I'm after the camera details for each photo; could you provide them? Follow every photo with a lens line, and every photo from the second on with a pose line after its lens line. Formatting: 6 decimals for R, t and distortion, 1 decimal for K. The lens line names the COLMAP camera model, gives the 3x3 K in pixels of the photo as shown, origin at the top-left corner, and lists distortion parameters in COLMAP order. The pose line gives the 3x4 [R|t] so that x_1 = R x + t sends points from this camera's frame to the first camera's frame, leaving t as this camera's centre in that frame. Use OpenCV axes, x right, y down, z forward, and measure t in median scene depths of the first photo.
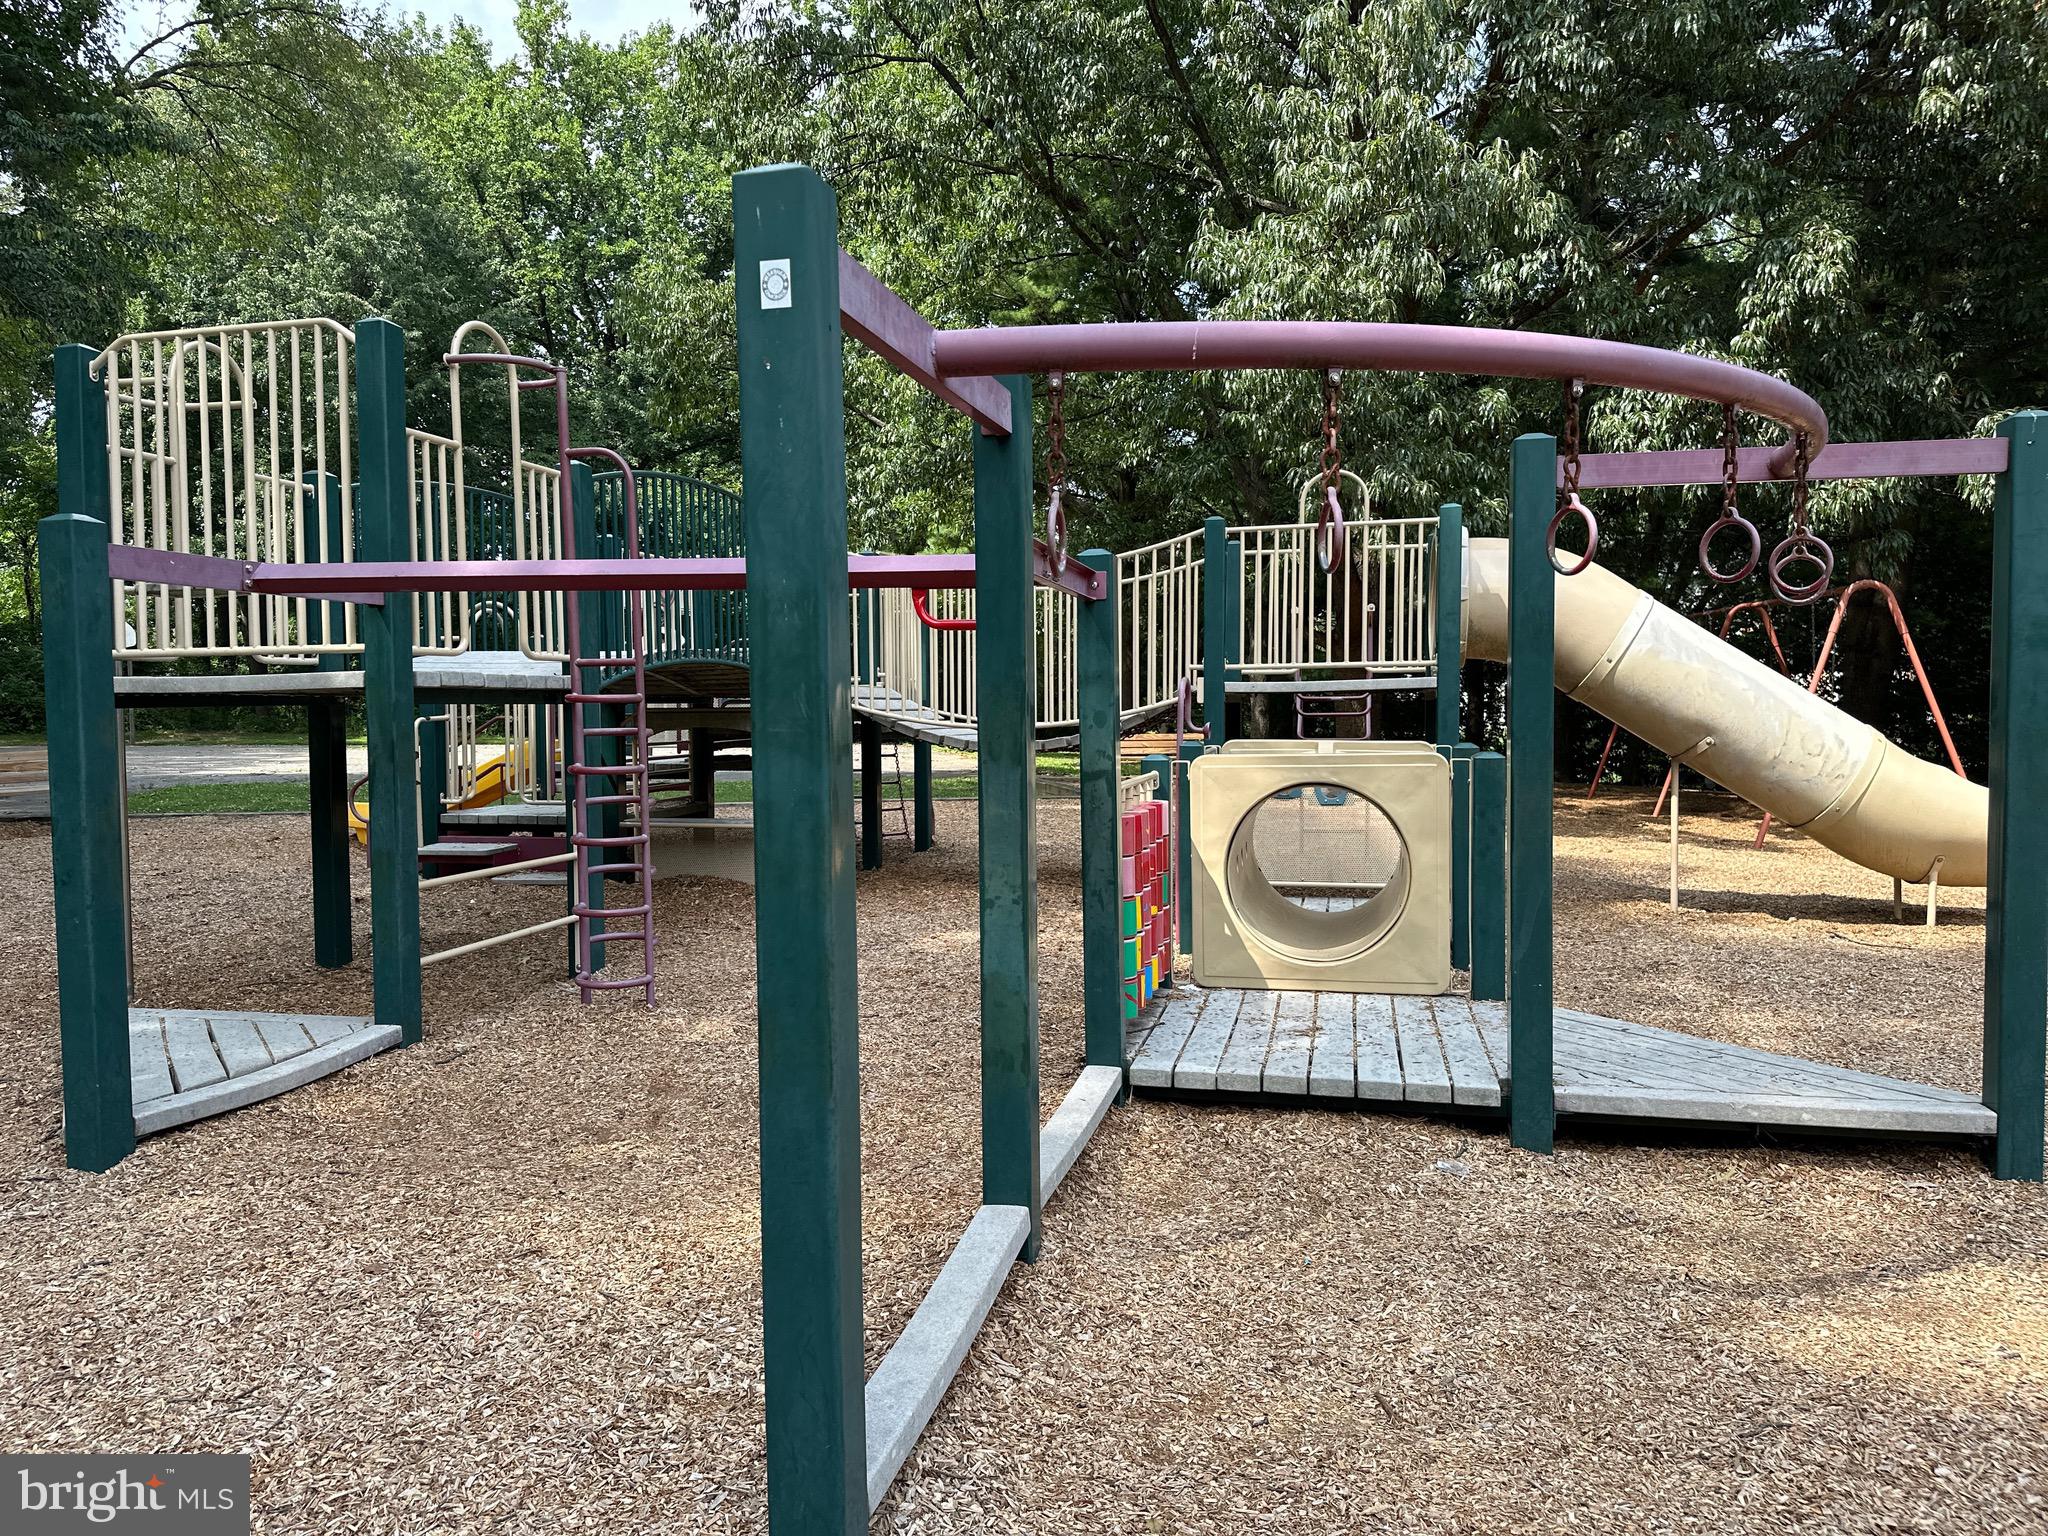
lens RADIAL K [[1445.1, 0, 1019.0], [0, 1445.1, 763.6], [0, 0, 1]] dist [0.042476, -0.044953]
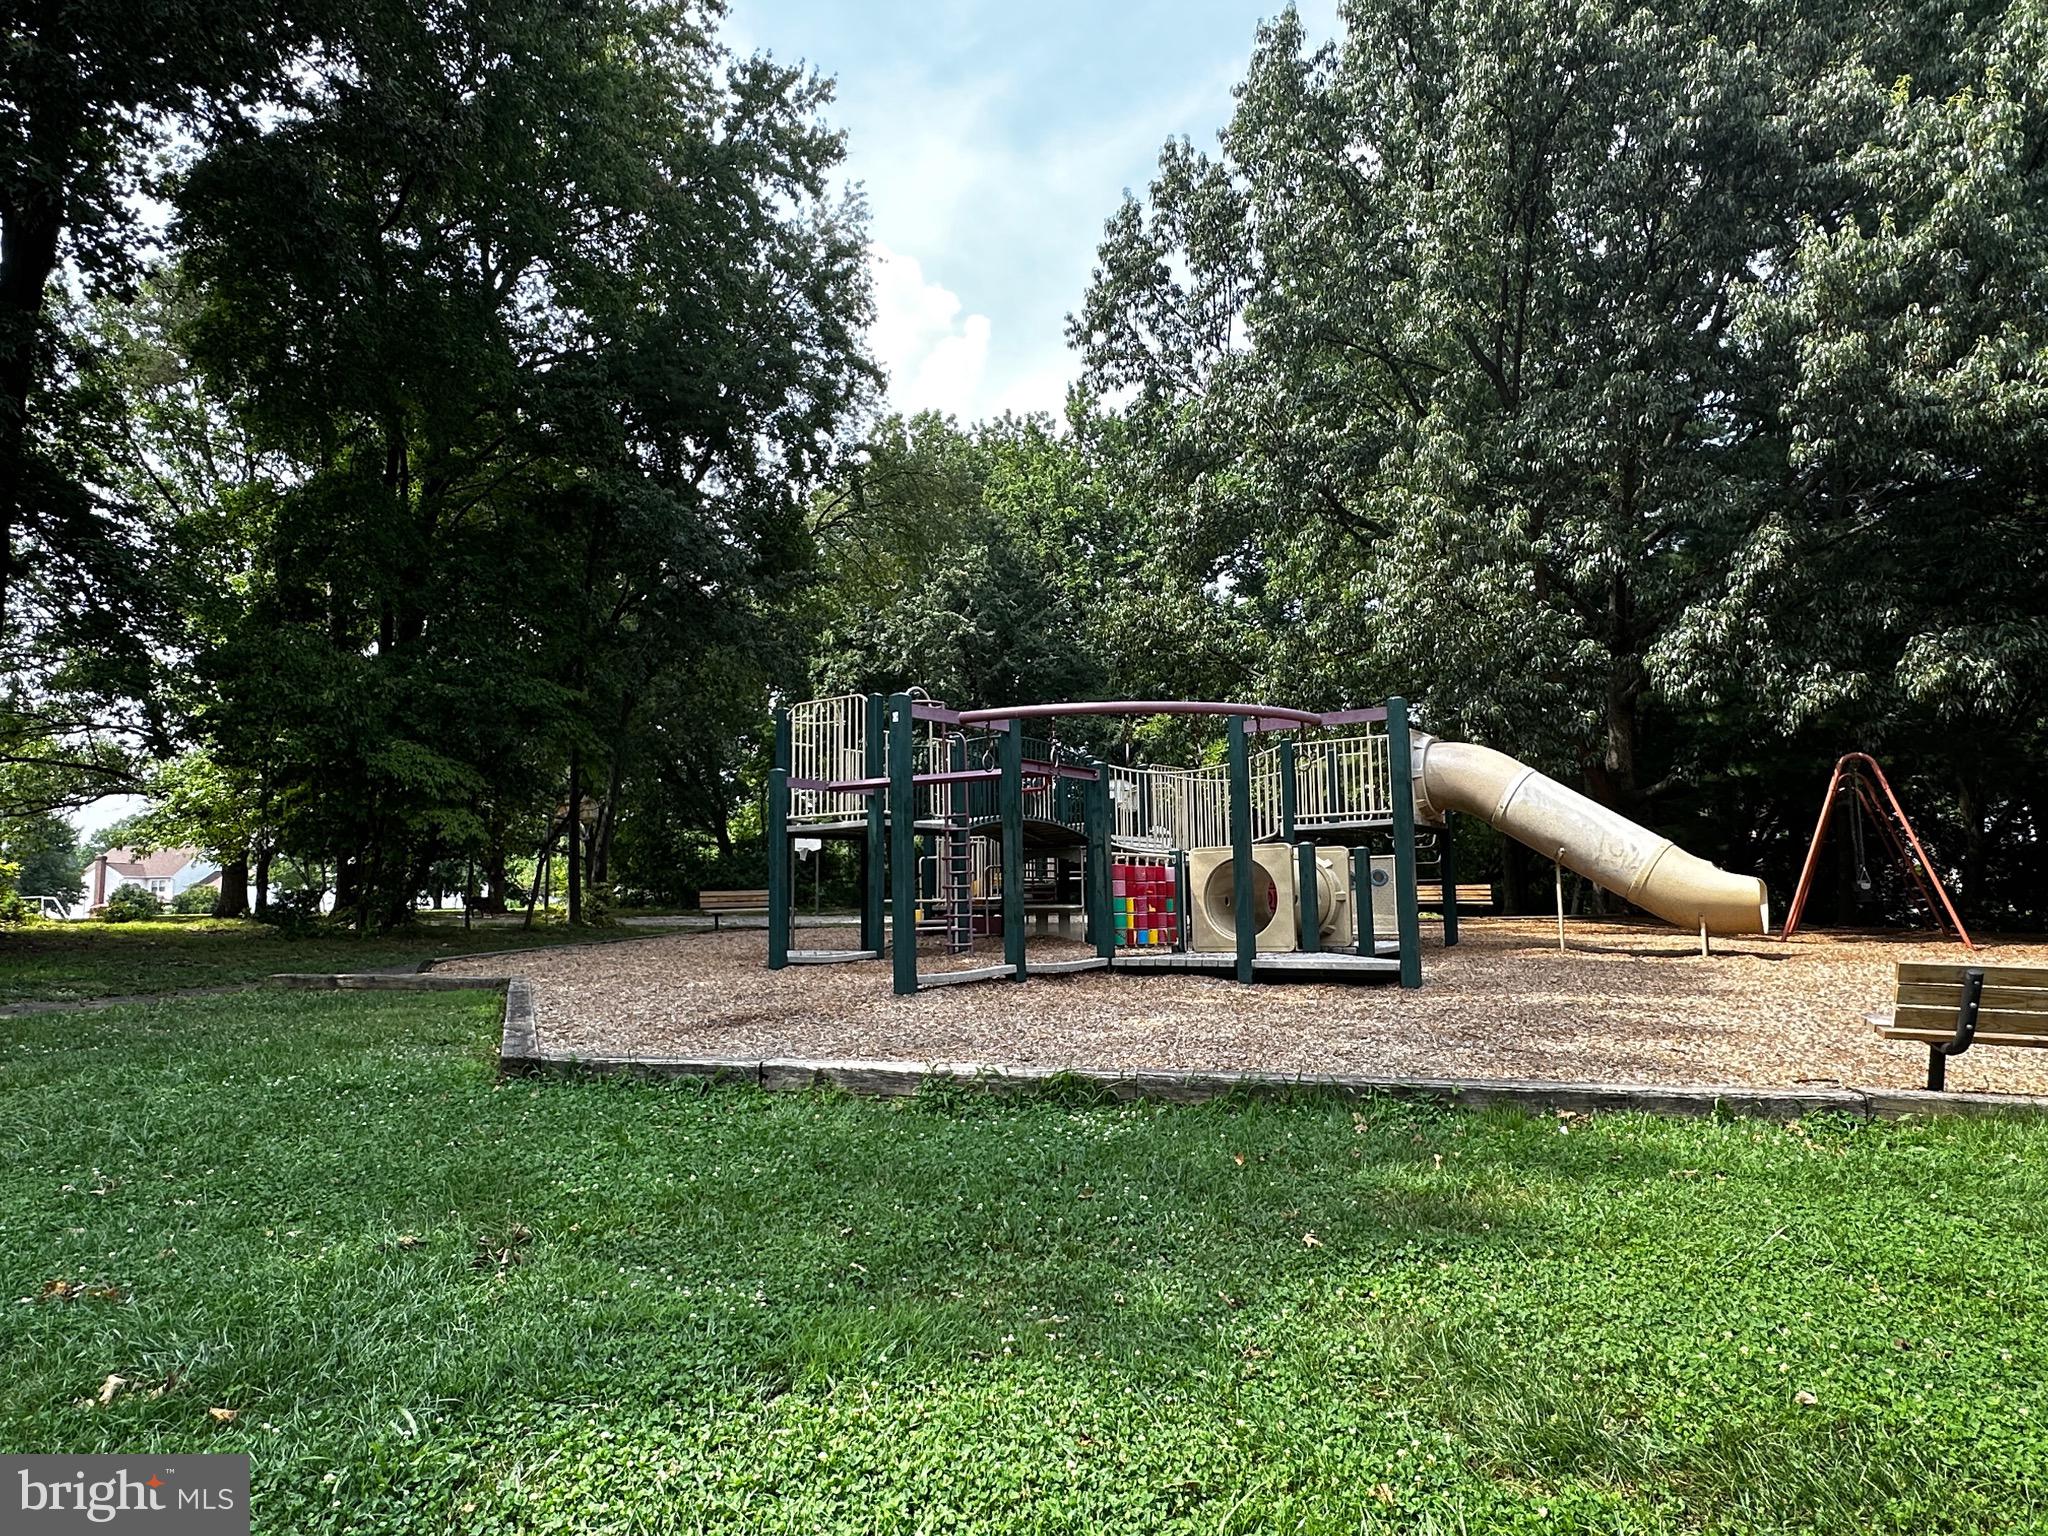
lens RADIAL K [[1267.8, 0, 1020.6], [0, 1267.8, 776.6], [0, 0, 1]] dist [-0.000385, 0.000062]
pose [[0.923972, -0.043216, -0.380012, 0.254753], [-0.010224, 0.990450, -0.137495, 0.066326], [0.382325, 0.130927, 0.914705, -0.383953]]
